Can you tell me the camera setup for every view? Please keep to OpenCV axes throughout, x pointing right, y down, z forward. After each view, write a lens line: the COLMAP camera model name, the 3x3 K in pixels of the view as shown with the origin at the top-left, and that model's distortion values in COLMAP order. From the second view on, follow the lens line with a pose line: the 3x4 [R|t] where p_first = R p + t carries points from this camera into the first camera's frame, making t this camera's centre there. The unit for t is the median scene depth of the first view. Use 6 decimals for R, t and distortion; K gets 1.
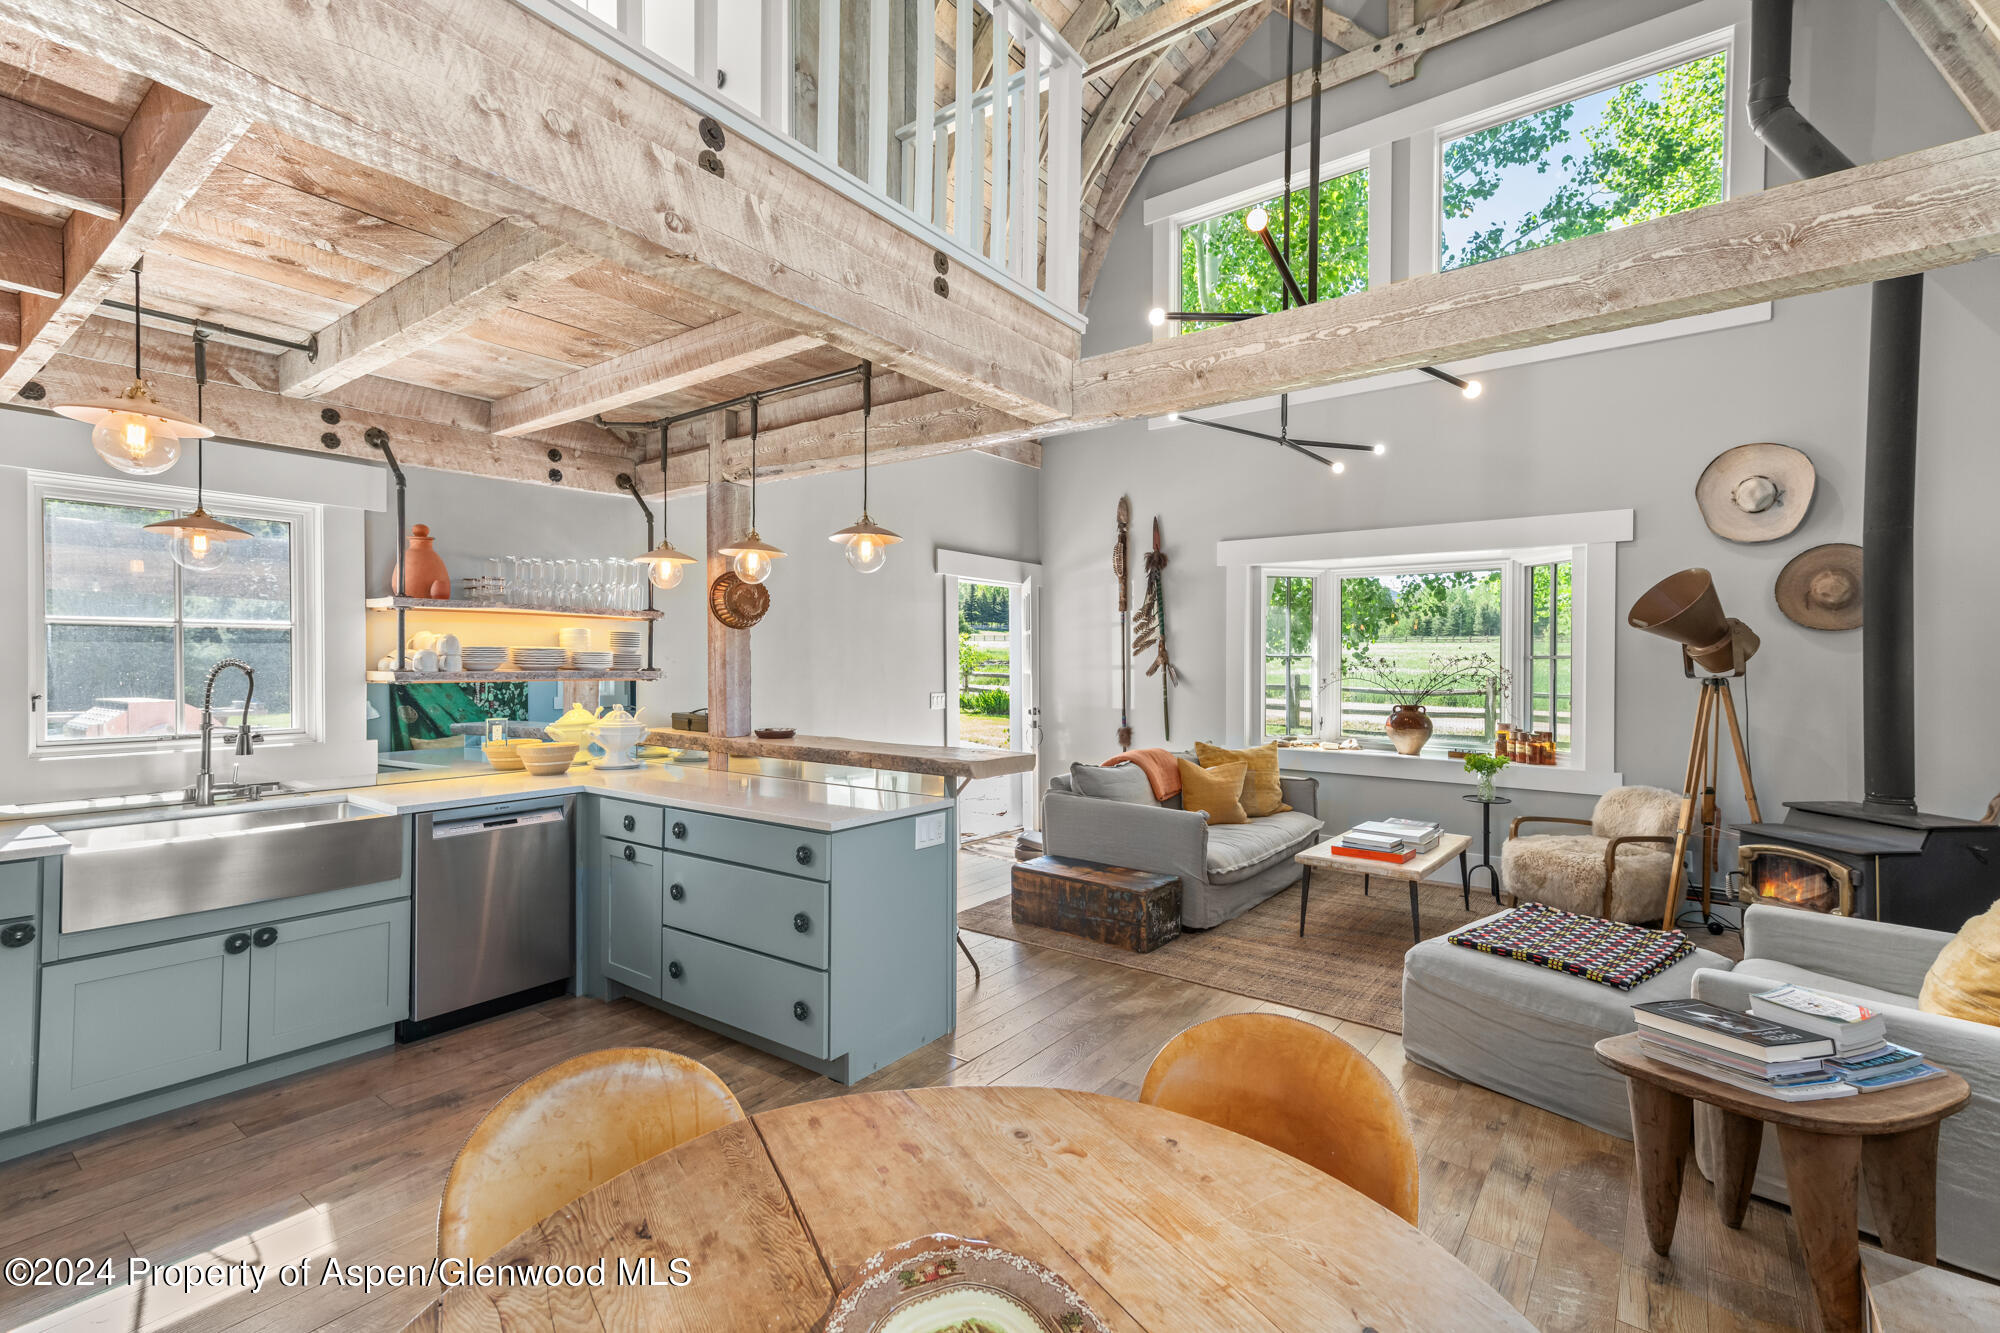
lens RADIAL K [[884.9, 0, 1000.0], [0, 884.9, 666.5], [0, 0, 1]] dist [0.027336, -0.000077]
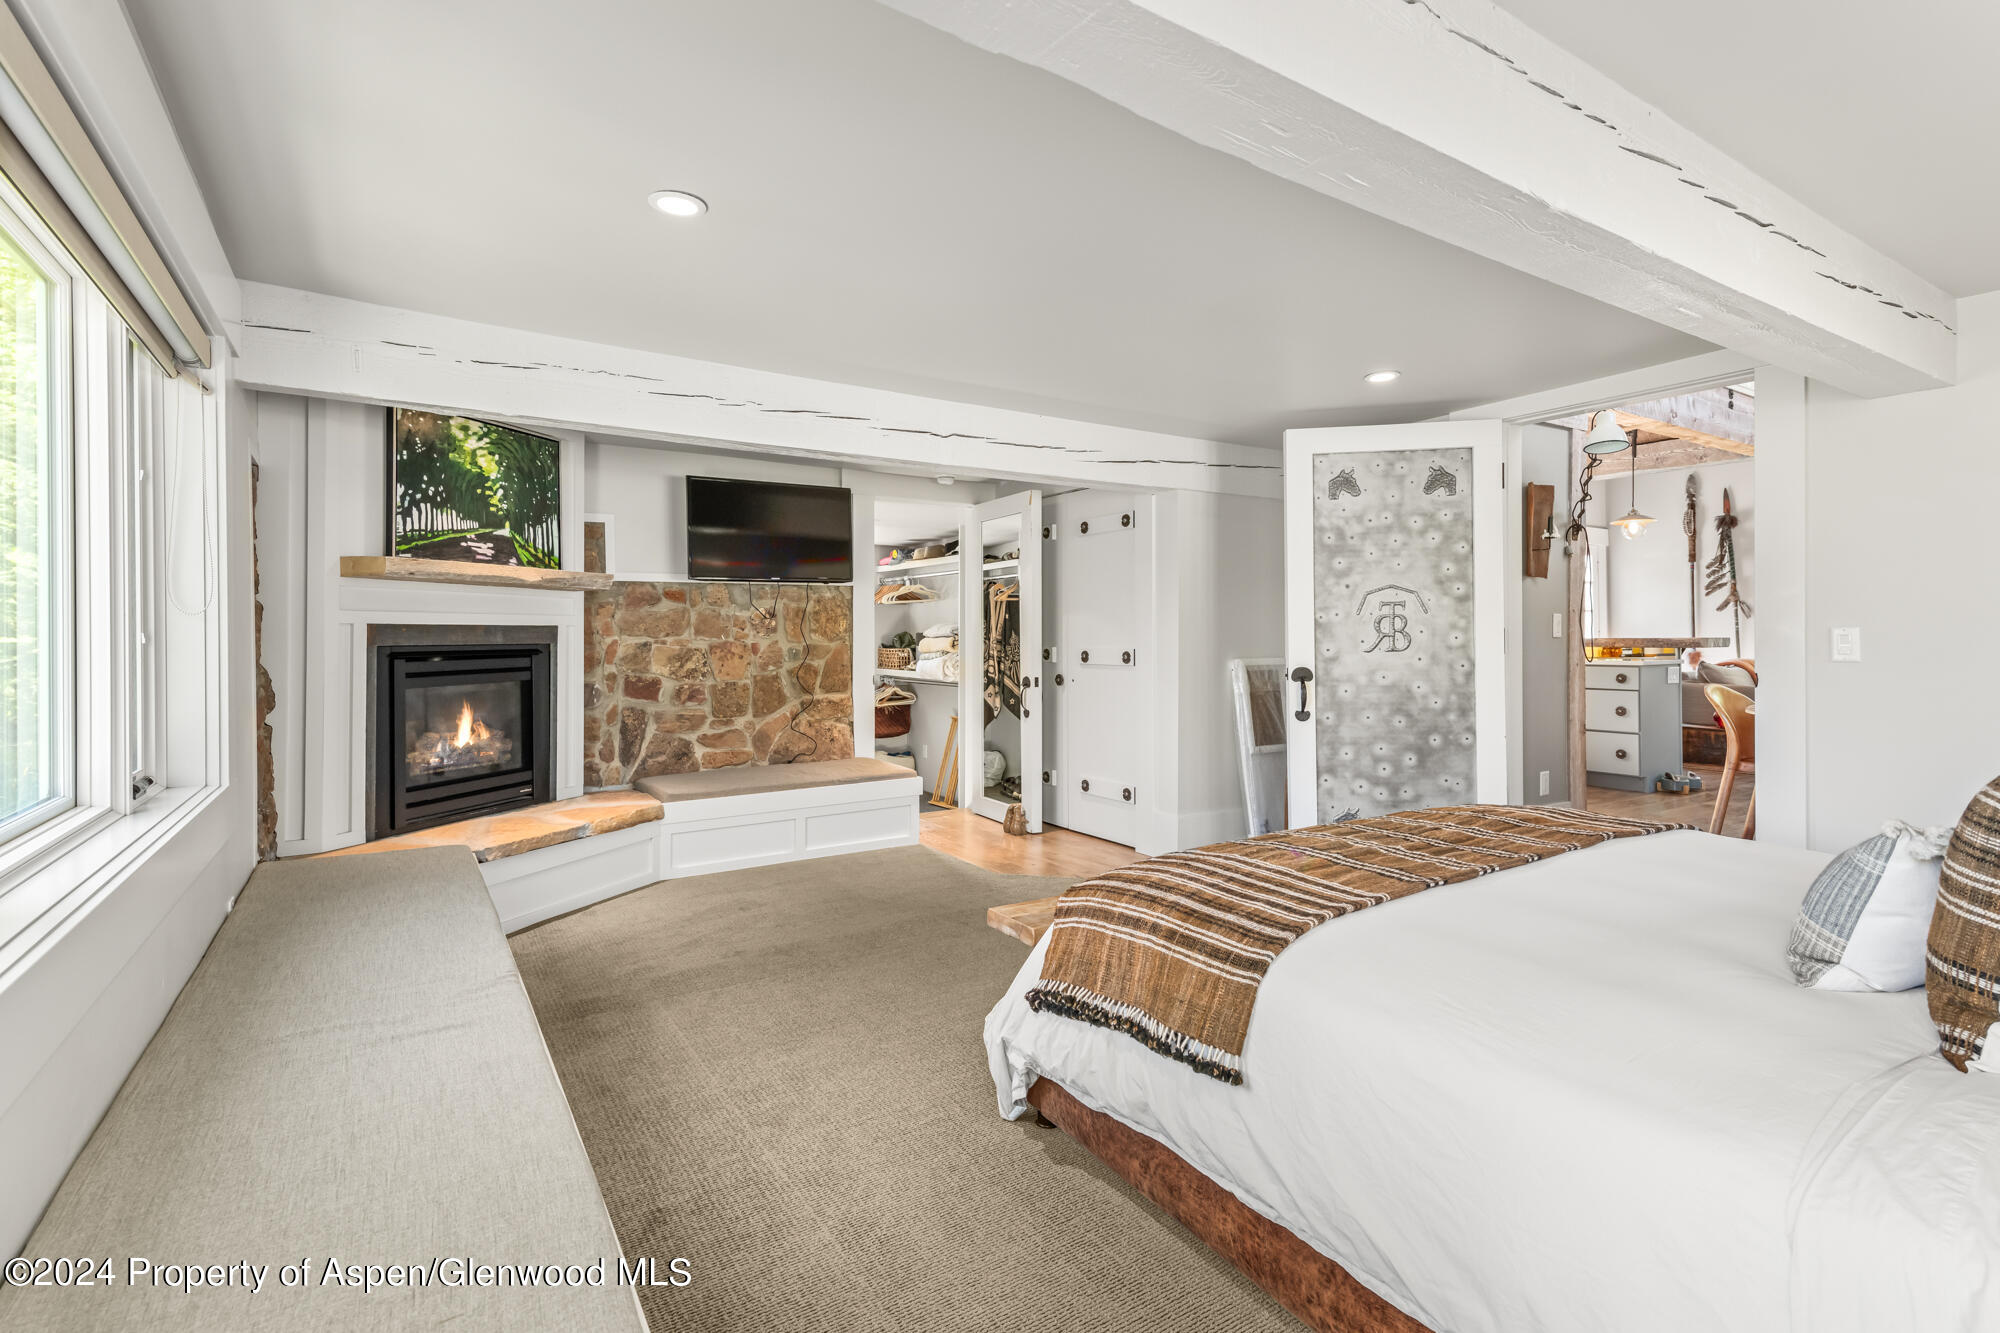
lens RADIAL K [[921.2, 0, 1000.6], [0, 921.2, 638.5], [0, 0, 1]] dist [0.024097, 0.000170]
pose [[0.940170, -0.008009, -0.340612, -0.478684], [0.006056, 0.999959, -0.006798, 0.072479], [0.340653, 0.004329, 0.940179, -0.864995]]
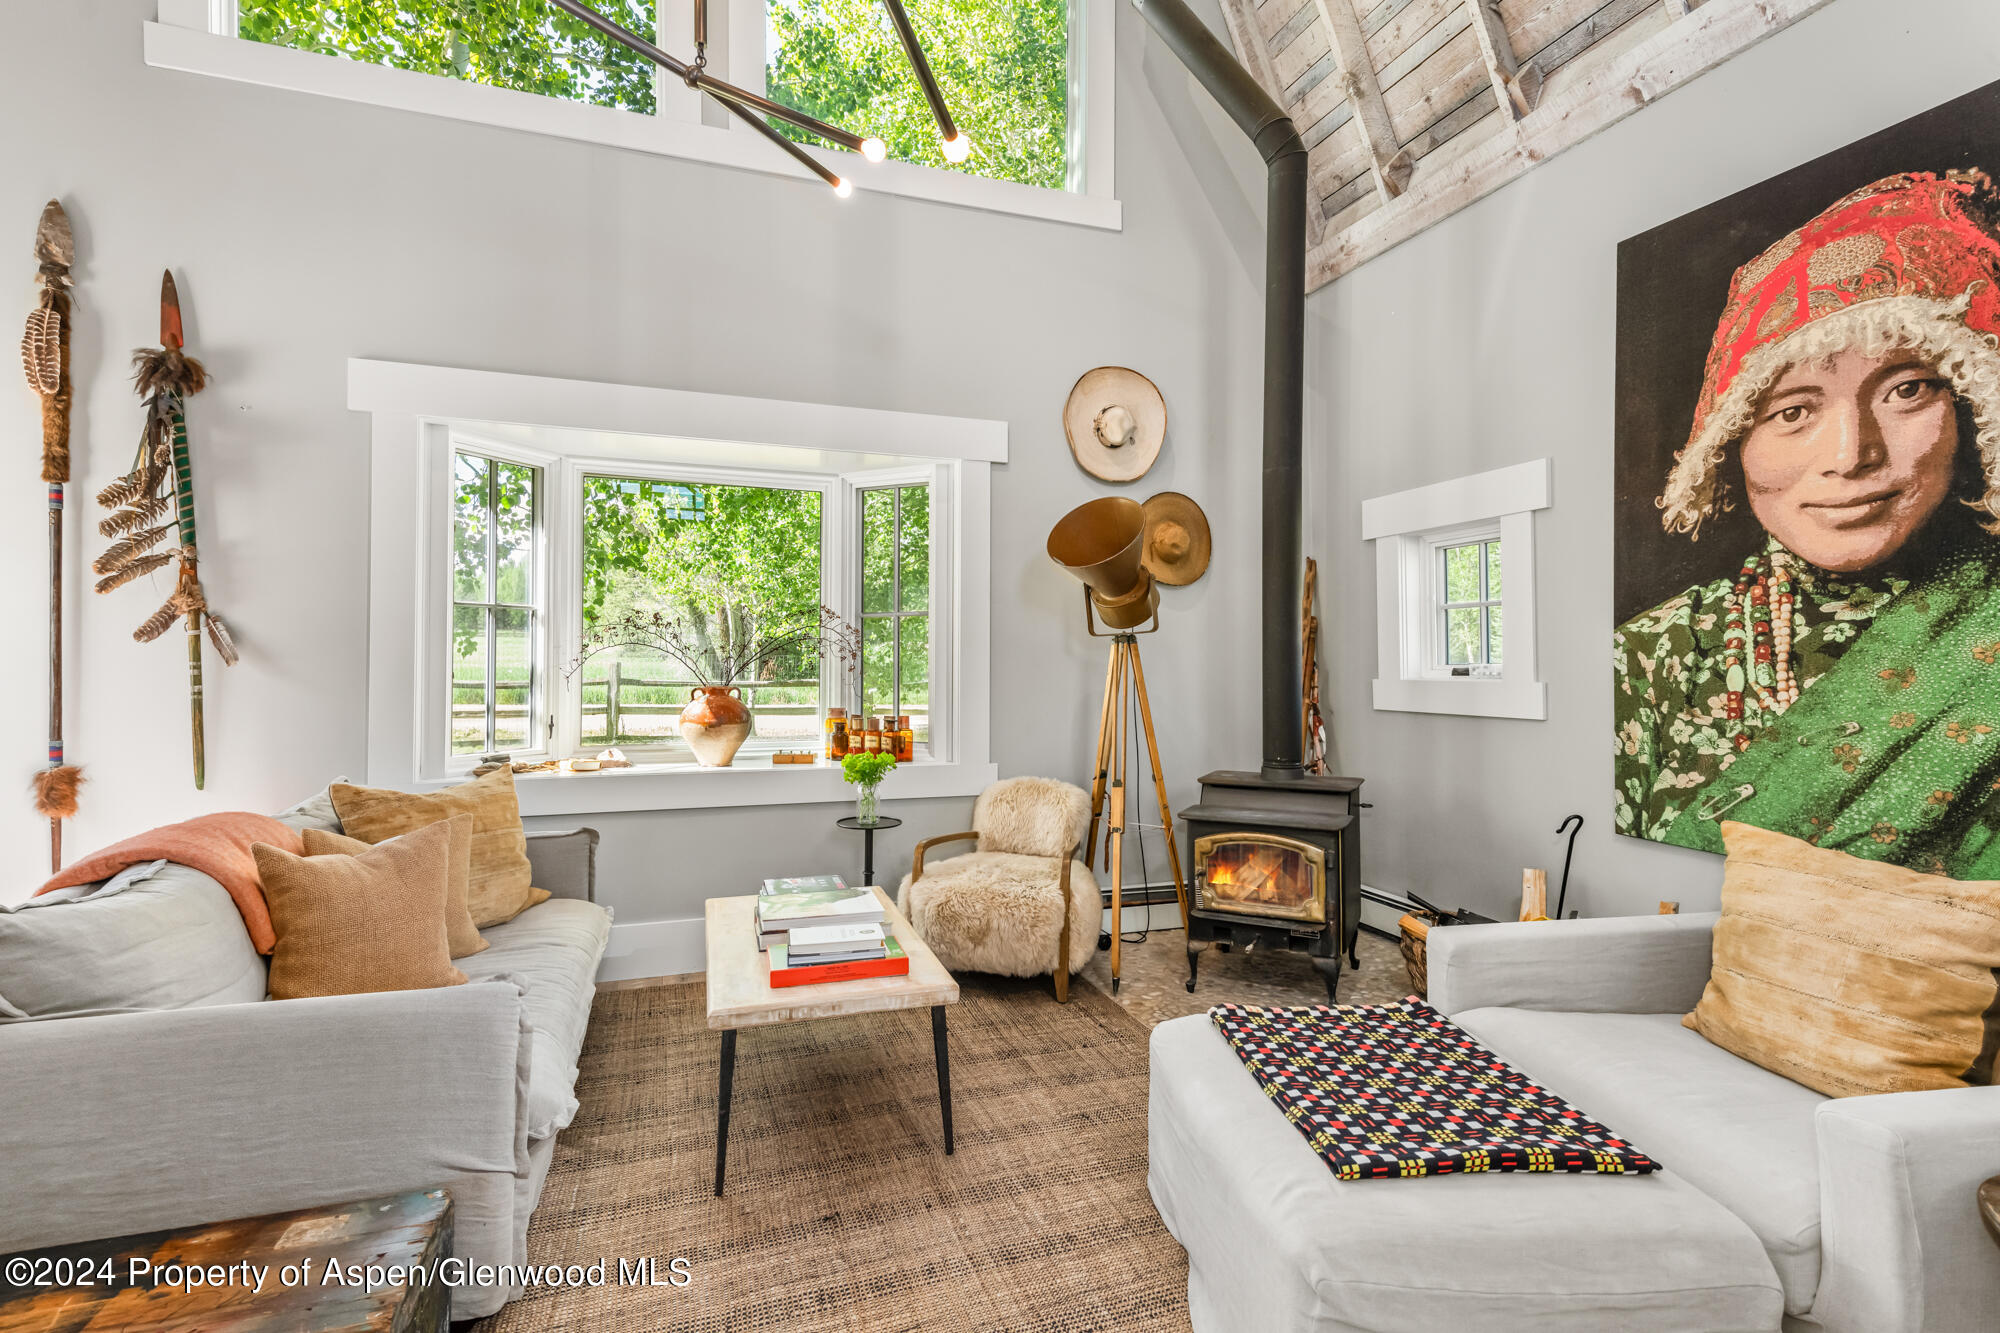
lens RADIAL K [[977.6, 0, 1017.1], [0, 977.6, 638.0], [0, 0, 1]] dist [0.016372, -0.000065]
pose [[0.546400, 0.013409, 0.837417, 0.000265], [0.006370, 0.999776, -0.020165, 0.029133], [-0.837500, 0.016352, 0.546193, 0.530730]]
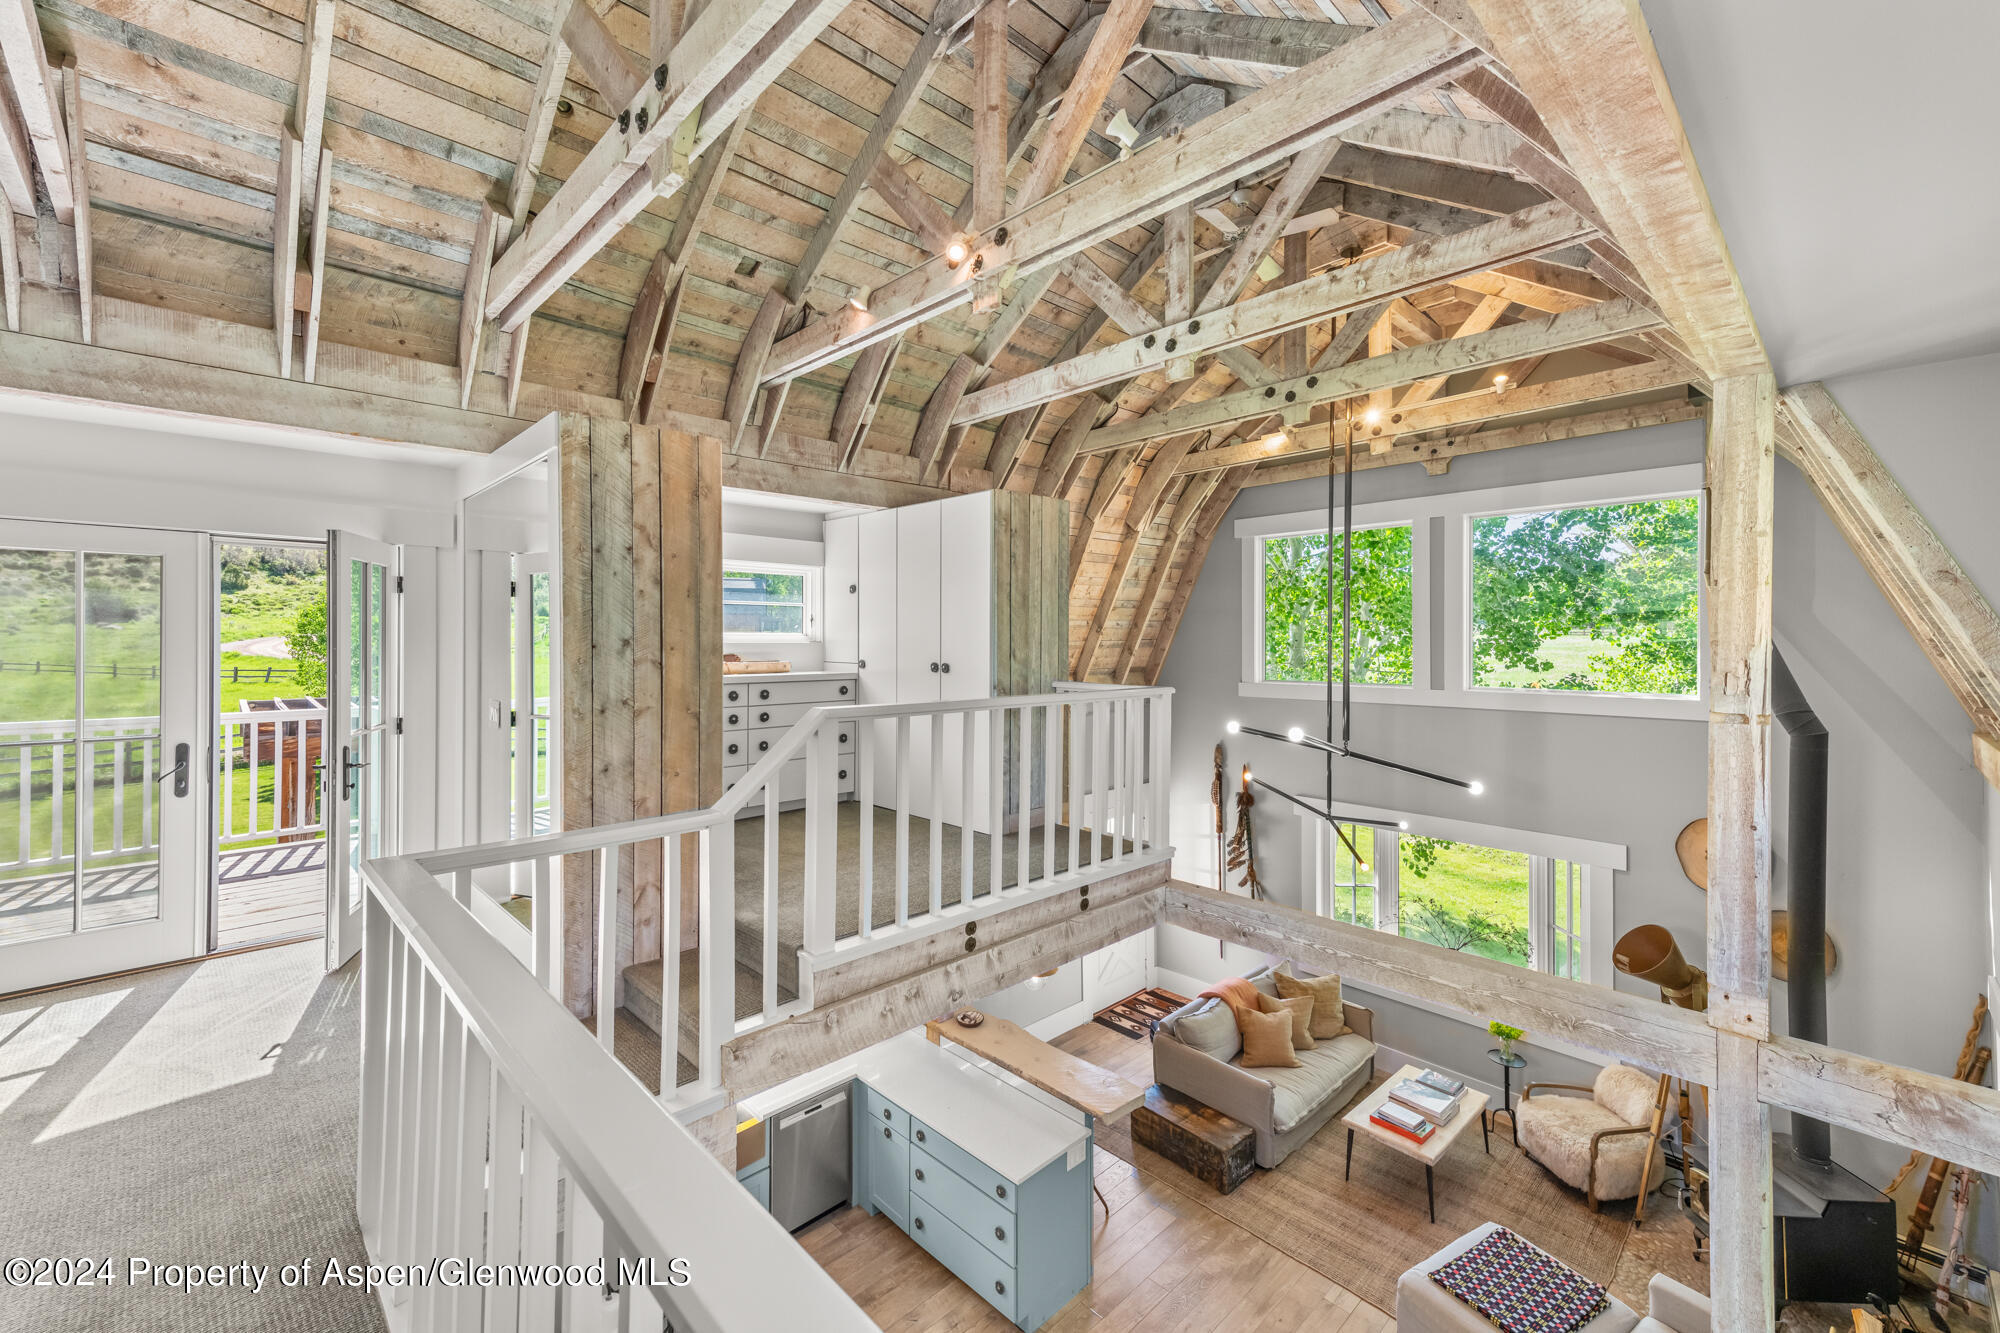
lens RADIAL K [[808.6, 0, 996.6], [0, 808.6, 644.3], [0, 0, 1]] dist [0.022879, -0.000550]
pose [[0.987648, -0.001540, -0.156680, 0.006210], [0.001907, 0.999996, 0.002190, -0.464082], [0.156676, -0.002461, 0.987647, -0.287100]]
